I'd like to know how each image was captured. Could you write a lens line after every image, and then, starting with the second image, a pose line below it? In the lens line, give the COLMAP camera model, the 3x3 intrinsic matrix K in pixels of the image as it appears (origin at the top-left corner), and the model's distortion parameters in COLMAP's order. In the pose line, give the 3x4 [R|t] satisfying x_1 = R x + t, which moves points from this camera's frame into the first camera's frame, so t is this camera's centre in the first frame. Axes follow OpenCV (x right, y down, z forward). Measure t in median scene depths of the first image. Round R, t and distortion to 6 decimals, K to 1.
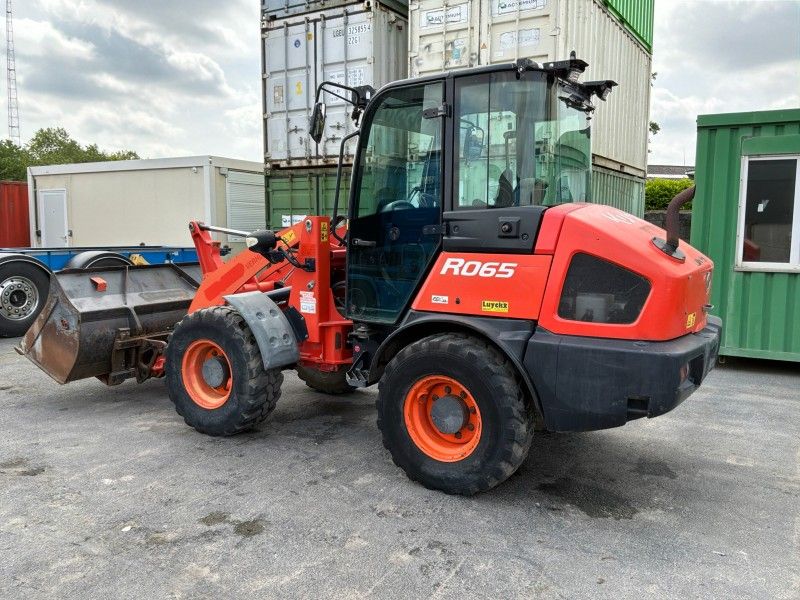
lens RADIAL K [[659.3, 0, 397.2], [0, 659.3, 299.2], [0, 0, 1]] dist [0.123219, -0.245833]
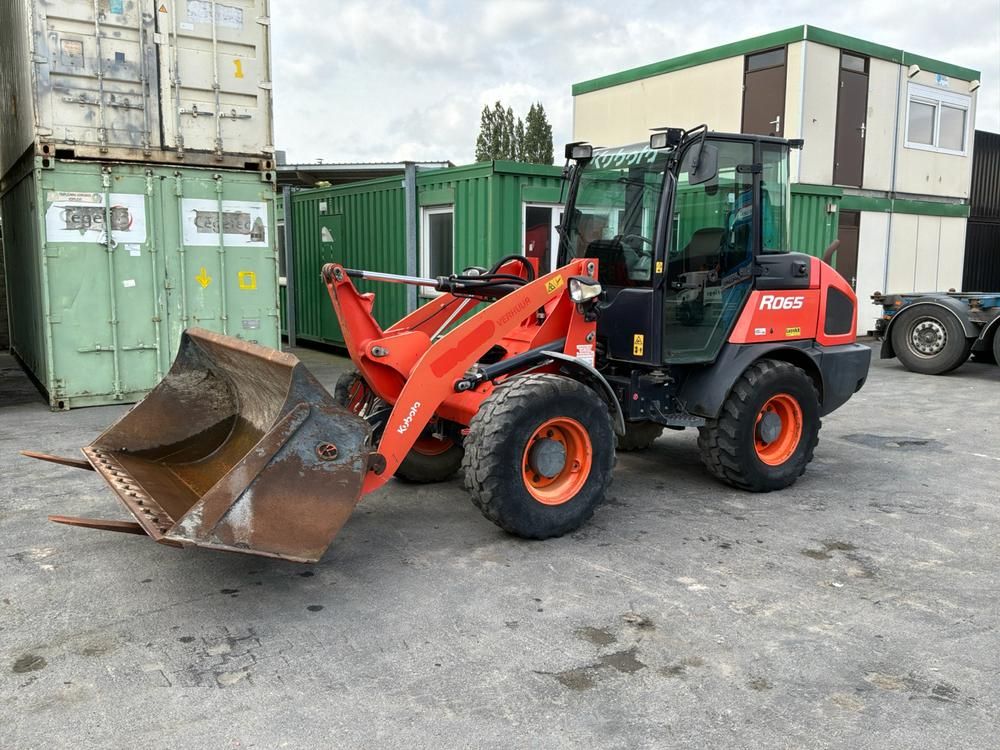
lens RADIAL K [[824.1, 0, 496.5], [0, 824.1, 374.0], [0, 0, 1]] dist [0.123219, -0.245833]
pose [[0.415226, -0.127787, 0.900699, -0.822184], [0.094897, 0.990768, 0.096817, -0.062892], [-0.904755, 0.045273, 0.423519, 0.450758]]
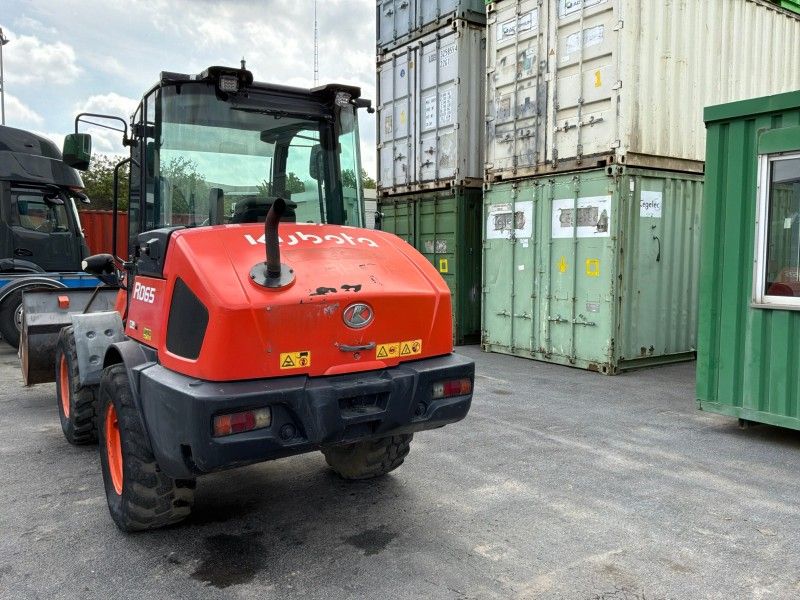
lens RADIAL K [[659.3, 0, 397.2], [0, 659.3, 299.2], [0, 0, 1]] dist [0.123219, -0.245833]
pose [[0.908851, 0.023804, -0.416442, 0.462075], [-0.040304, 0.998710, -0.030874, -0.012448], [0.415170, 0.044844, 0.908638, 0.152357]]
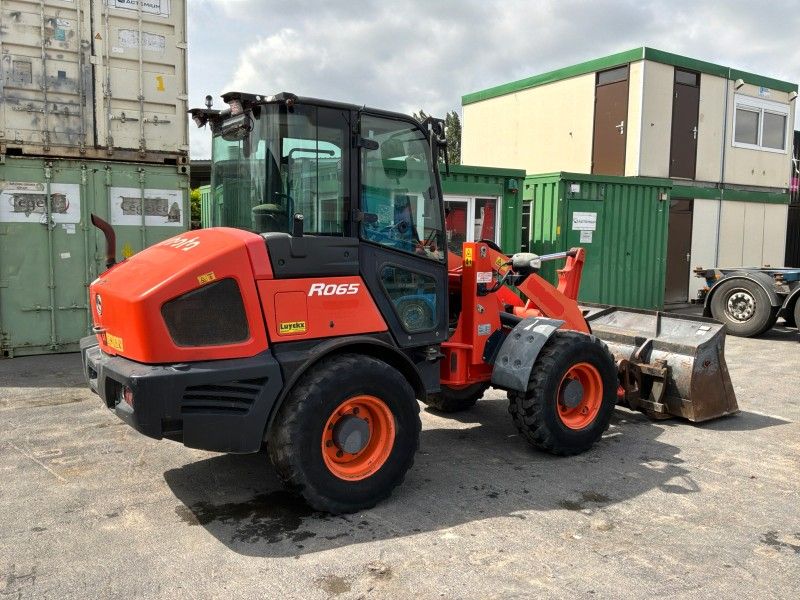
lens RADIAL K [[661.8, 0, 396.7], [0, 661.8, 298.3], [0, 0, 1]] dist [0.084659, -0.159031]
pose [[0.457164, -0.086595, 0.885157, -0.723553], [0.085449, 0.994921, 0.053200, -0.062931], [-0.885268, 0.051314, 0.462242, 0.360557]]
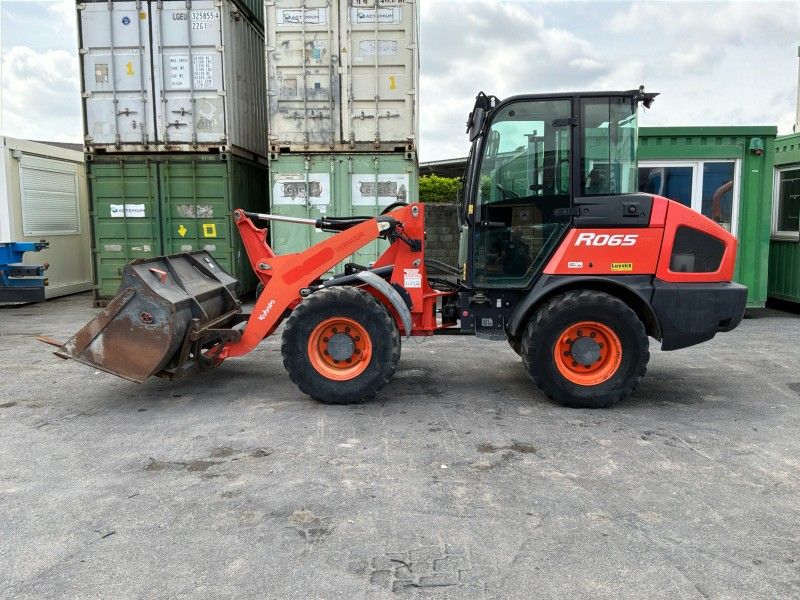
lens RADIAL K [[659.3, 0, 397.2], [0, 659.3, 299.2], [0, 0, 1]] dist [0.123219, -0.245833]
pose [[0.871868, -0.068134, 0.484979, -0.502411], [0.063006, 0.997651, 0.026891, 0.006057], [-0.485672, 0.007111, 0.874112, 0.007223]]
